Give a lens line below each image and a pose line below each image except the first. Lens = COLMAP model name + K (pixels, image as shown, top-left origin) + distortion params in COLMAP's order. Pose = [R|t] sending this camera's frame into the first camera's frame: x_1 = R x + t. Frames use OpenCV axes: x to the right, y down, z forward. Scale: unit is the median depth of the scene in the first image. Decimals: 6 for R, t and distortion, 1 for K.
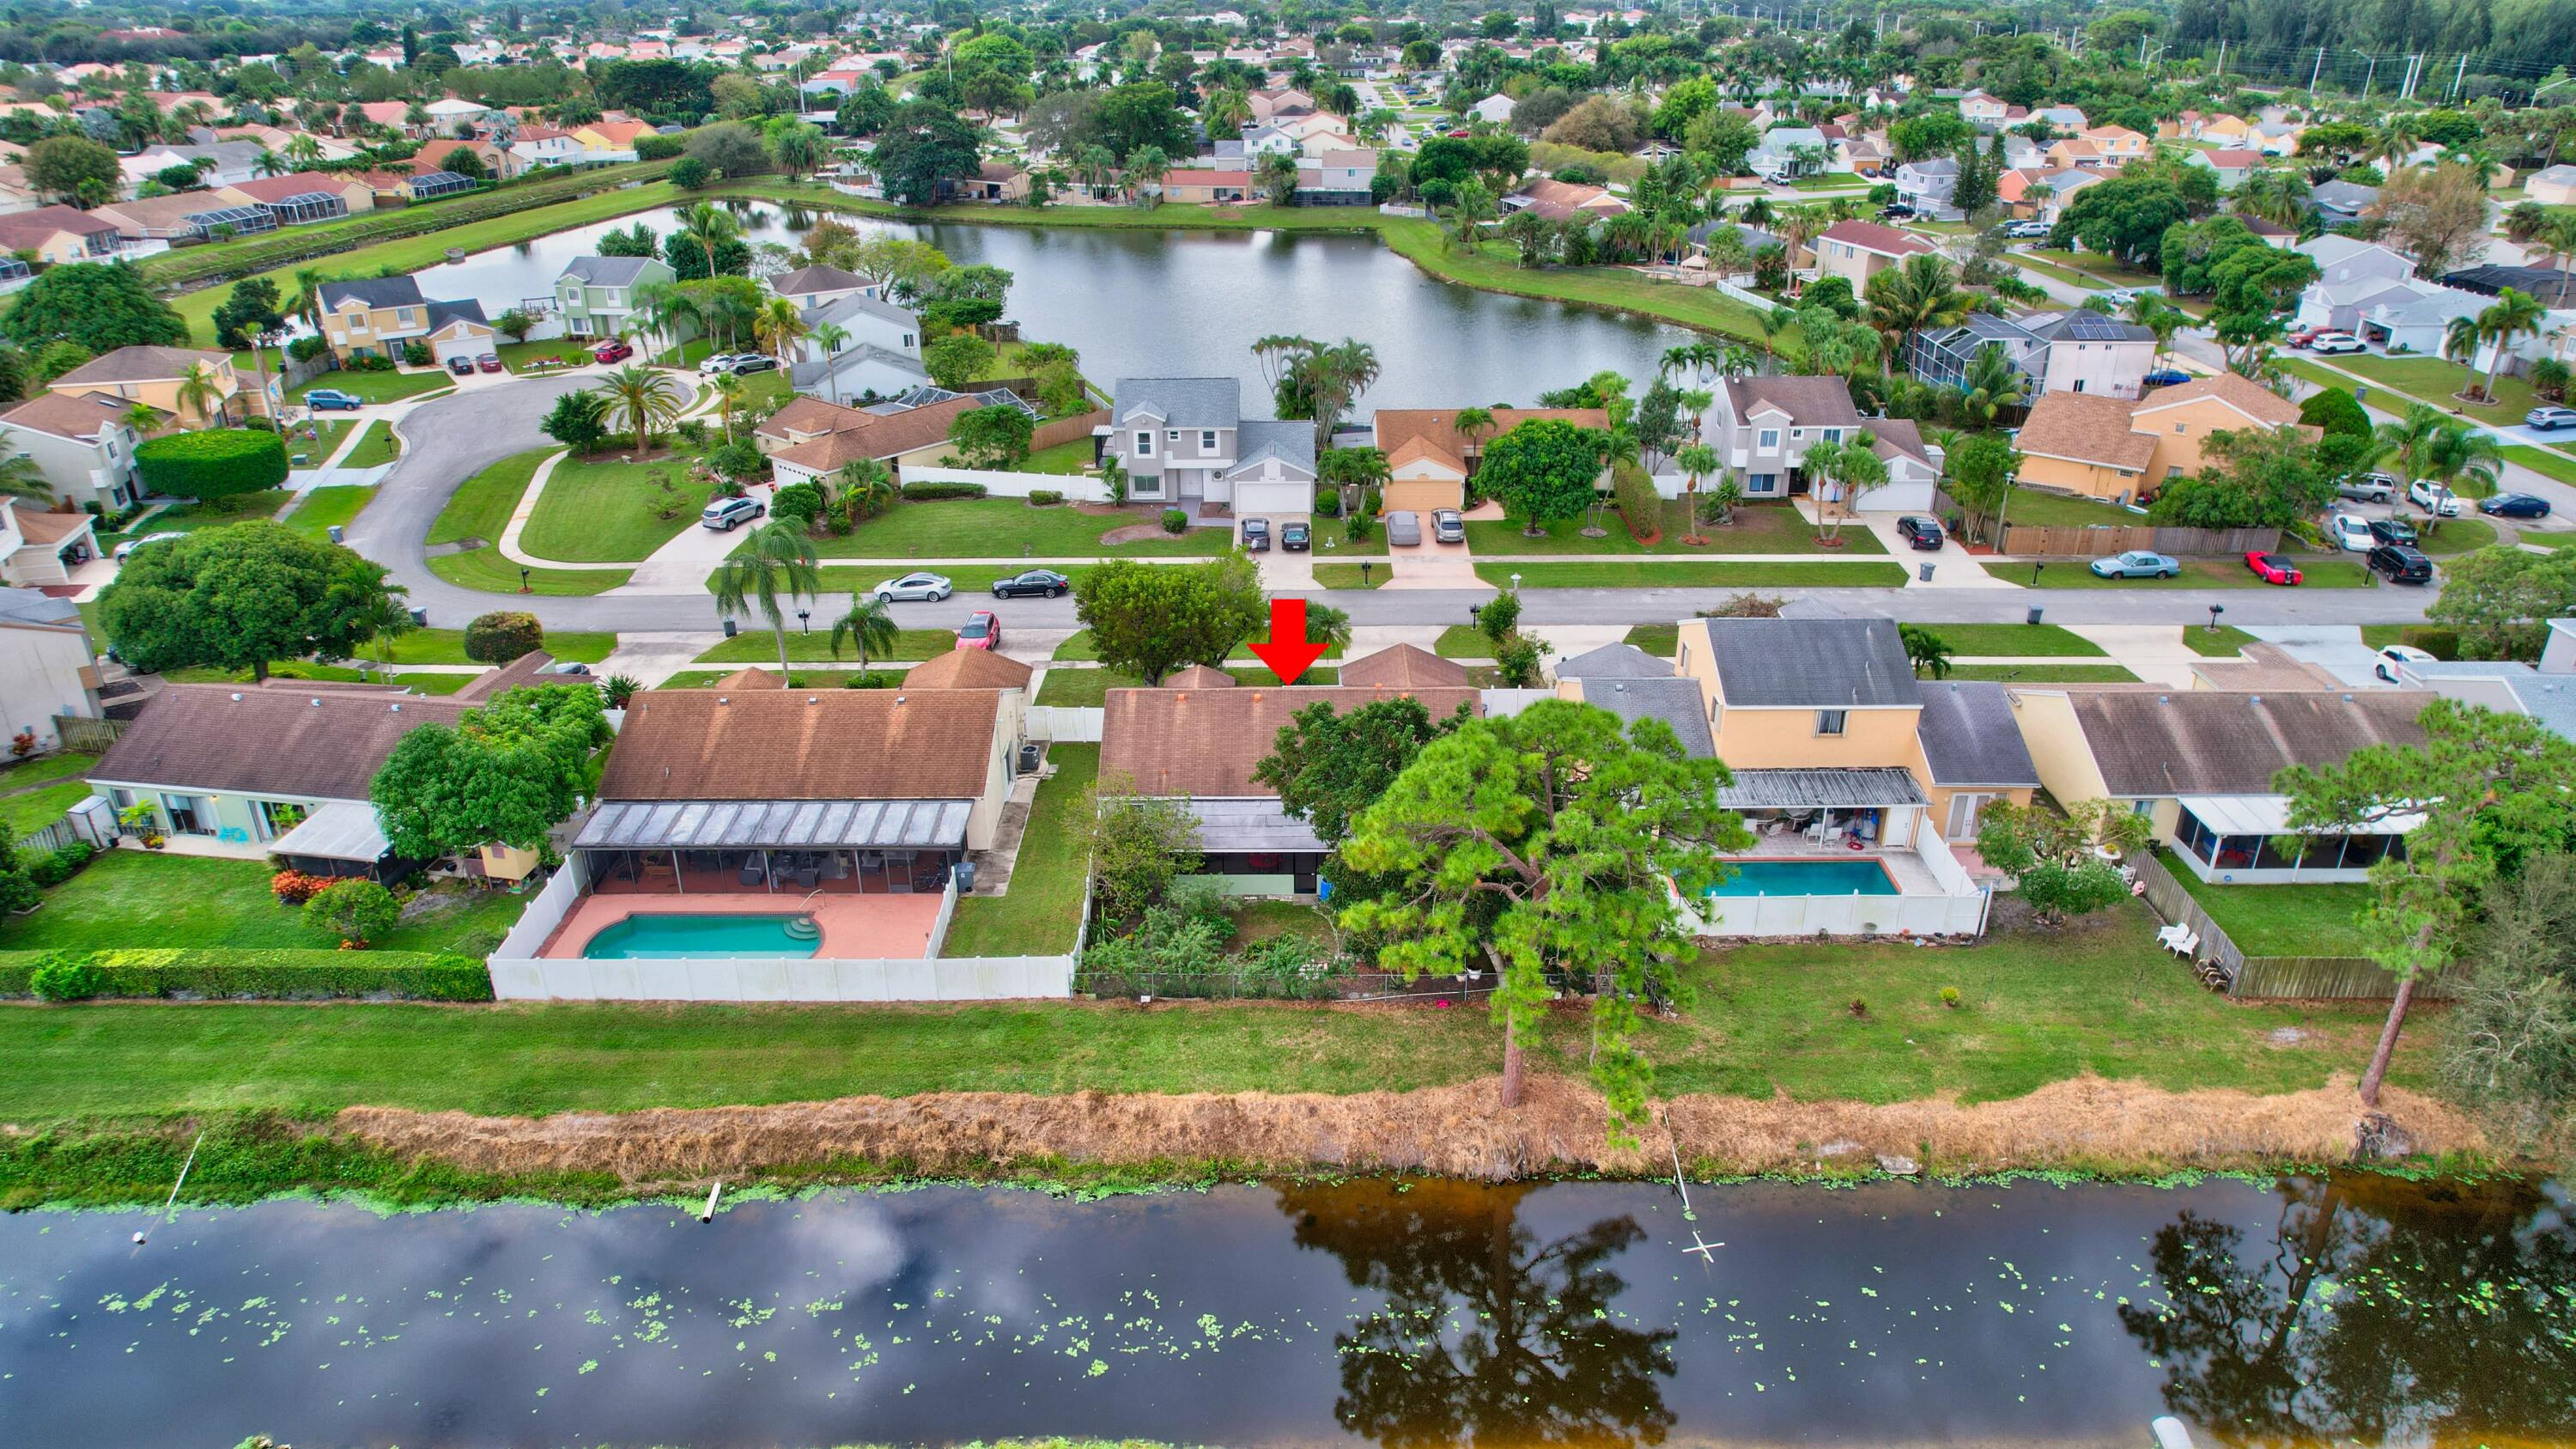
lens RADIAL K [[1651.1, 0, 1288.0], [0, 1651.1, 724.5], [0, 0, 1]] dist [-0.090758, 0.081093]
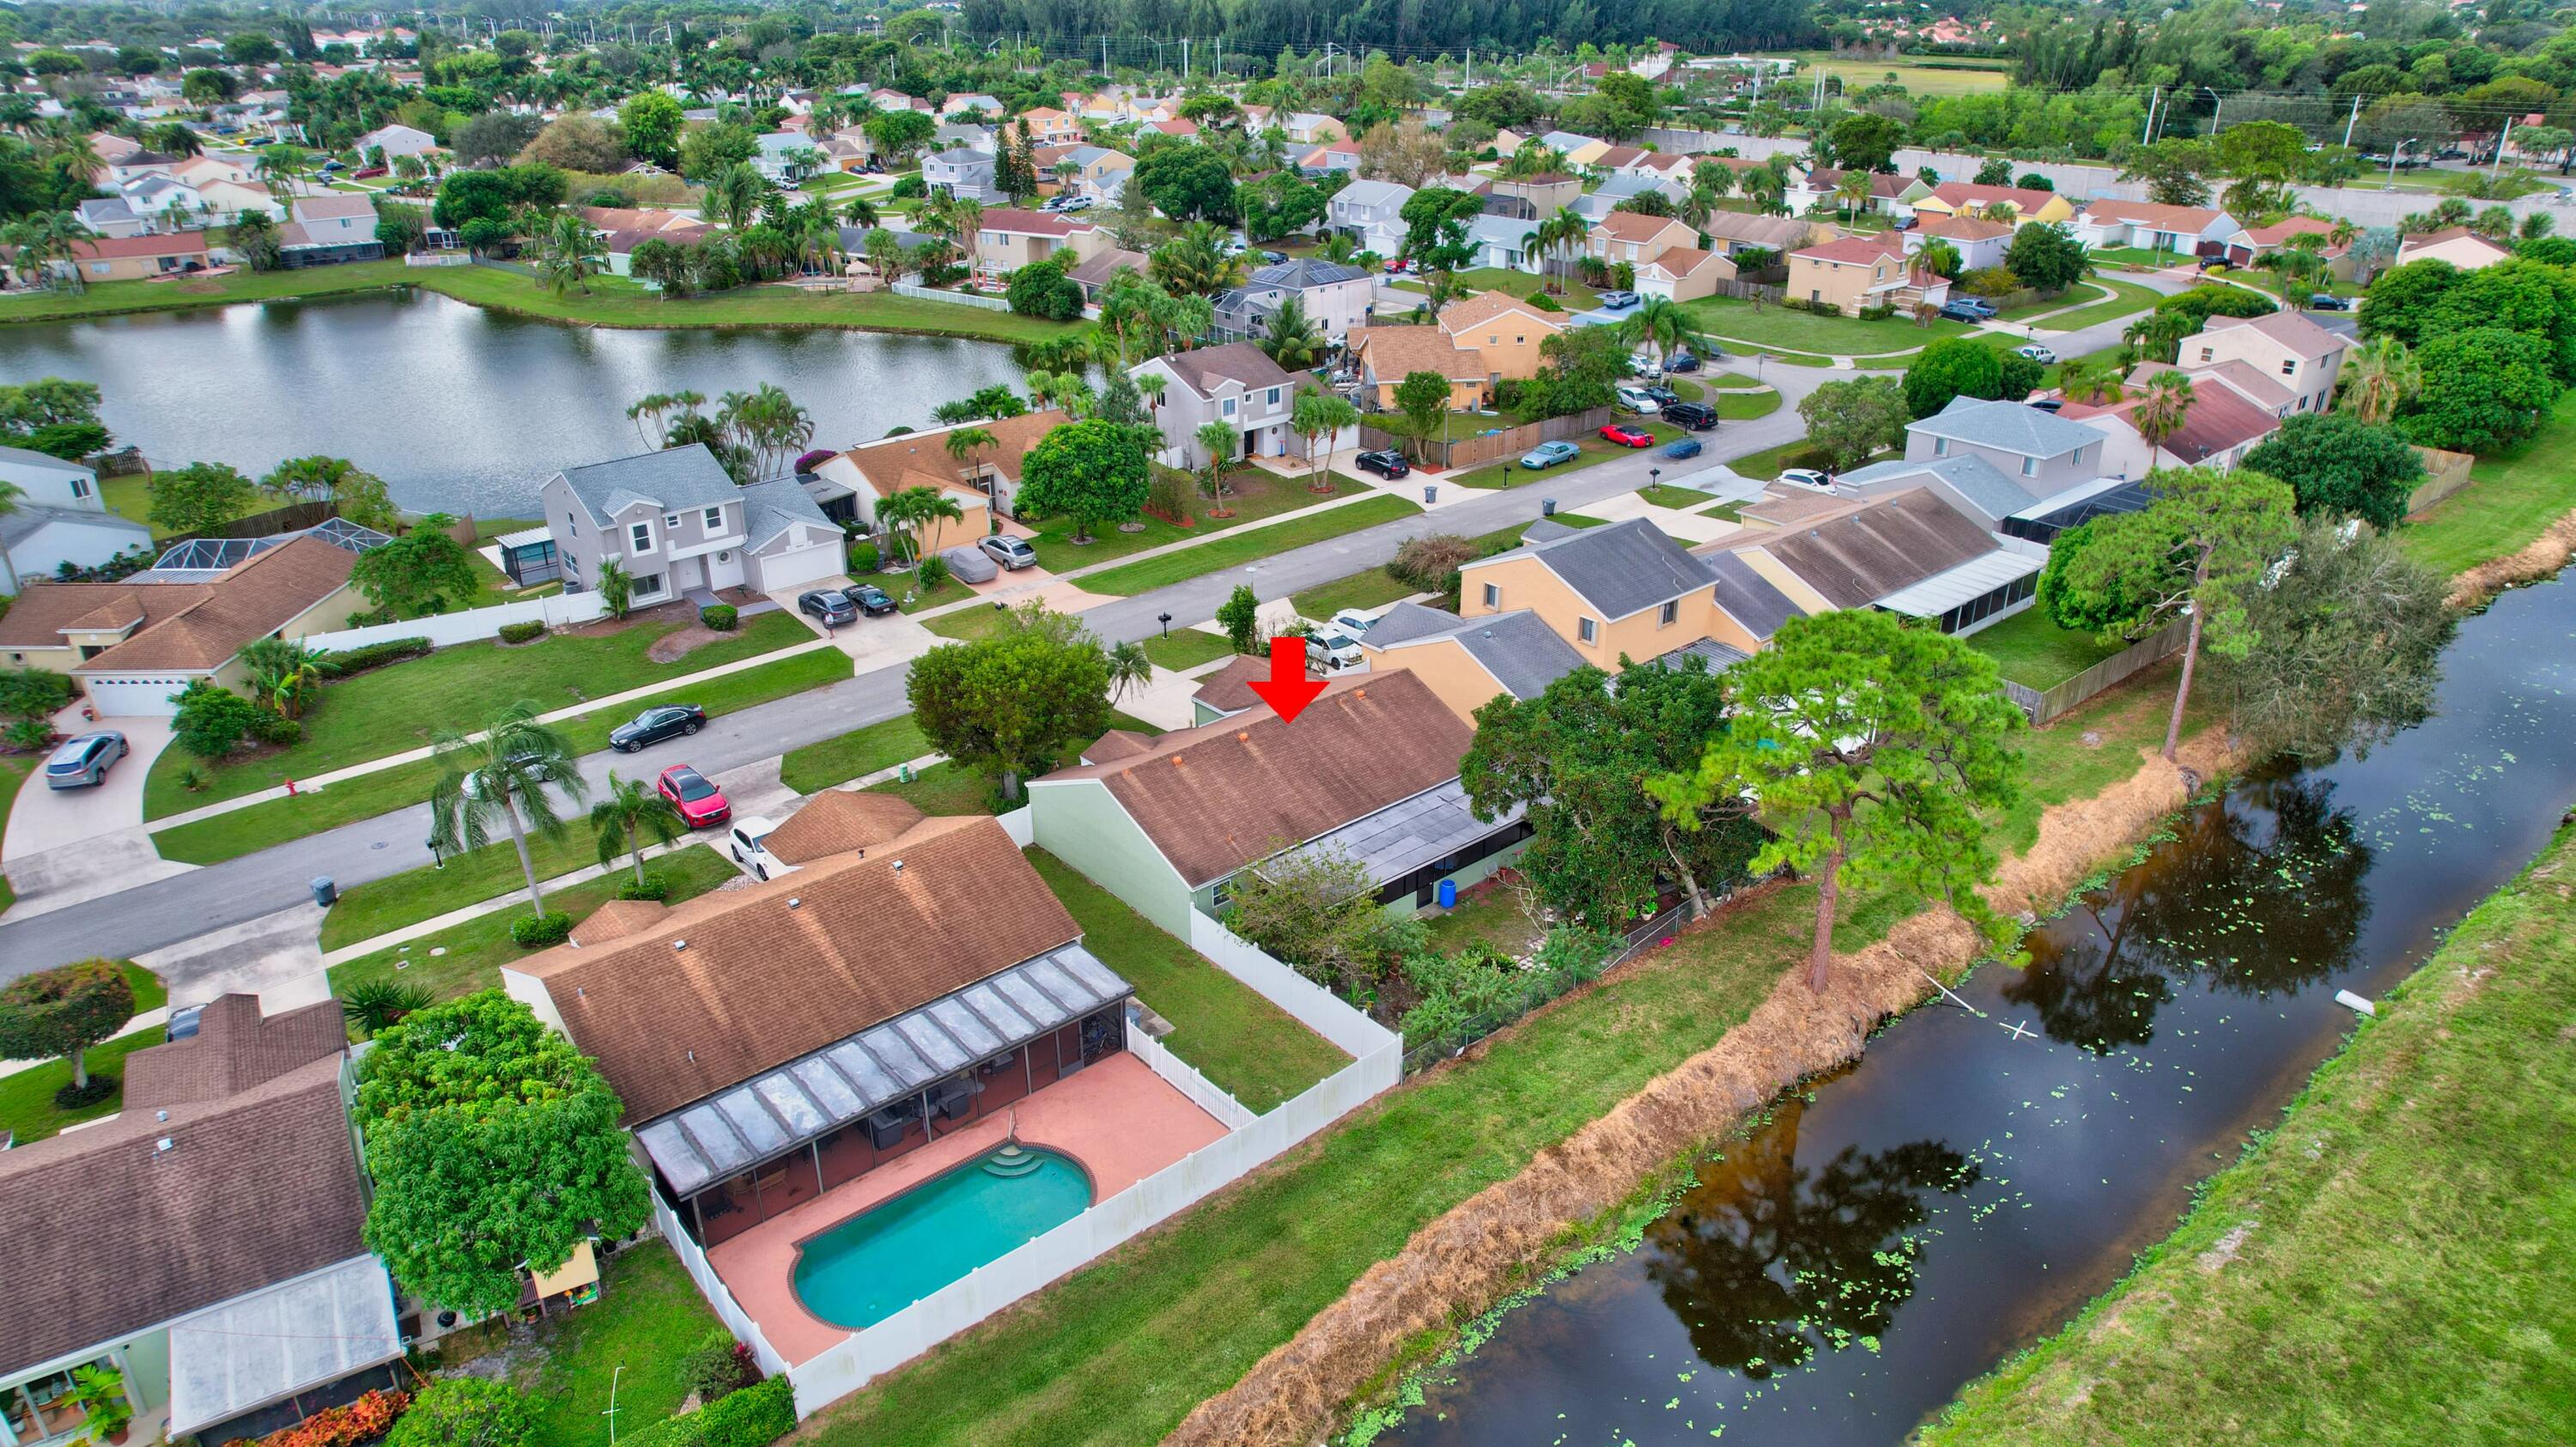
lens RADIAL K [[1651.0, 0, 1288.0], [0, 1651.0, 723.5], [0, 0, 1]] dist [-0.090758, 0.081093]
pose [[0.758710, -0.273214, 0.591366, -0.708187], [0.276435, 0.957041, 0.087496, -0.127005], [-0.589867, 0.097090, 0.801643, 0.320435]]
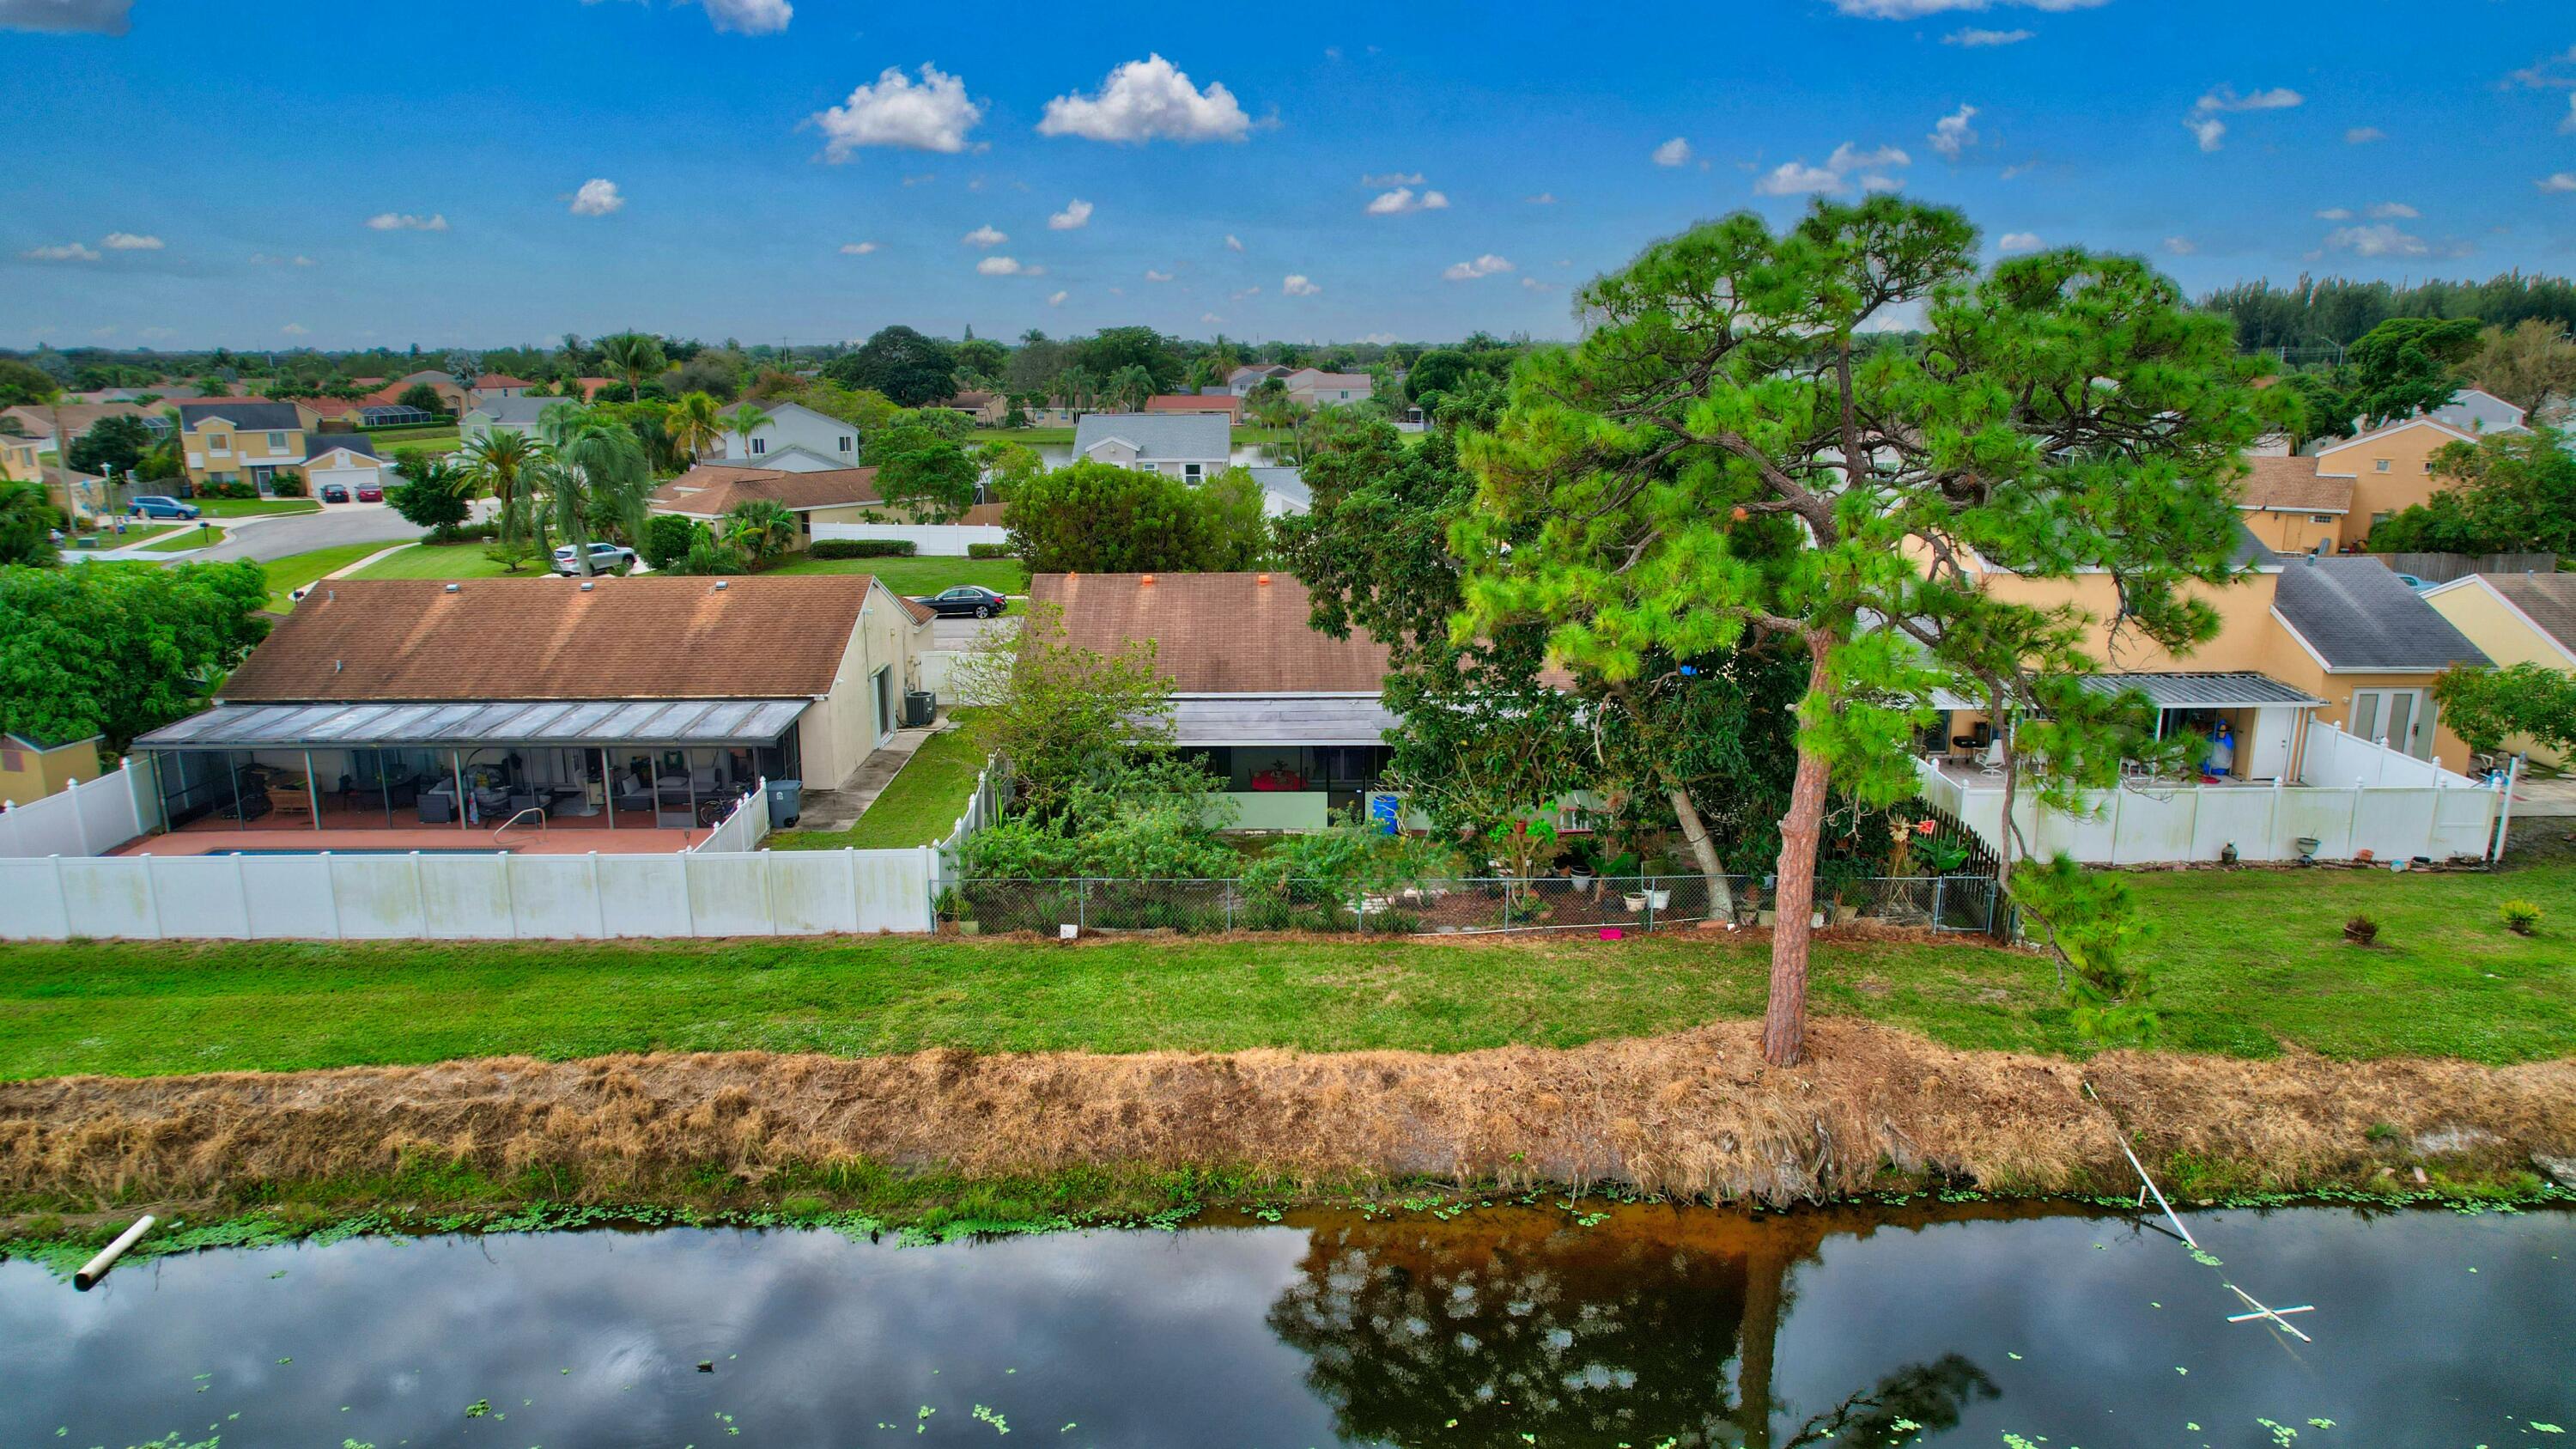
lens RADIAL K [[1651.1, 0, 1288.0], [0, 1651.1, 724.5], [0, 0, 1]] dist [-0.090758, 0.081093]
pose [[0.999948, -0.001376, 0.010144, -0.020473], [0.003452, 0.978195, -0.207660, 0.230163], [-0.009637, 0.207684, 0.978148, 0.484297]]
